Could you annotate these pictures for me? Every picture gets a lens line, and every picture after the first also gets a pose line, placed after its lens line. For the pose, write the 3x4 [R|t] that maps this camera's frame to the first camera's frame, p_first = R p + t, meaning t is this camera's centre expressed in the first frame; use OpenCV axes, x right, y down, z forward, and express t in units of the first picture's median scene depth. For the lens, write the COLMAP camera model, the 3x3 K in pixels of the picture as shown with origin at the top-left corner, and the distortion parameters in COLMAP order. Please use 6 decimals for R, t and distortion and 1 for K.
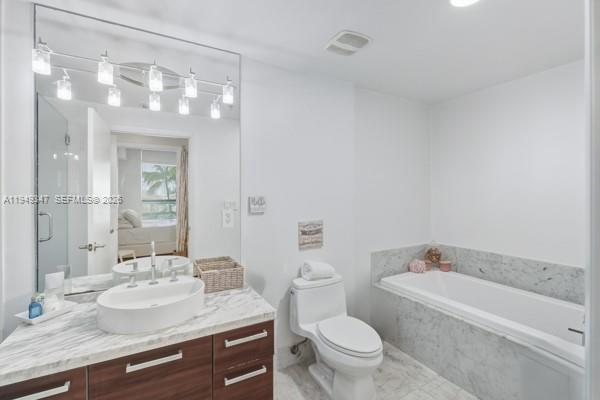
lens RADIAL K [[271.8, 0, 299.5], [0, 271.8, 196.9], [0, 0, 1]] dist [-0.004871, -0.000170]
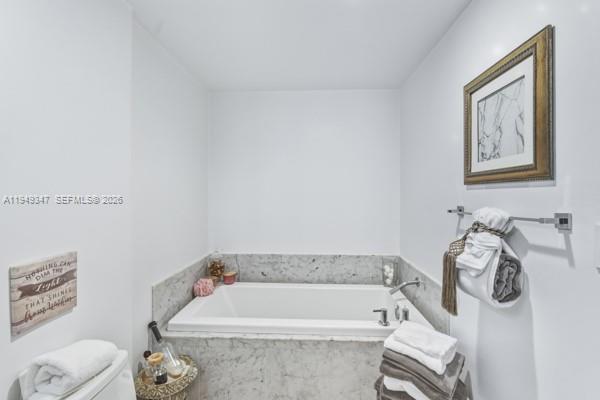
lens RADIAL K [[271.8, 0, 299.7], [0, 271.8, 199.1], [0, 0, 1]] dist [-0.004871, -0.000170]
pose [[0.529744, -0.010202, 0.848096, -0.107399], [0.011372, 0.999923, 0.004925, -0.003225], [-0.848081, 0.007036, 0.529820, 0.421493]]
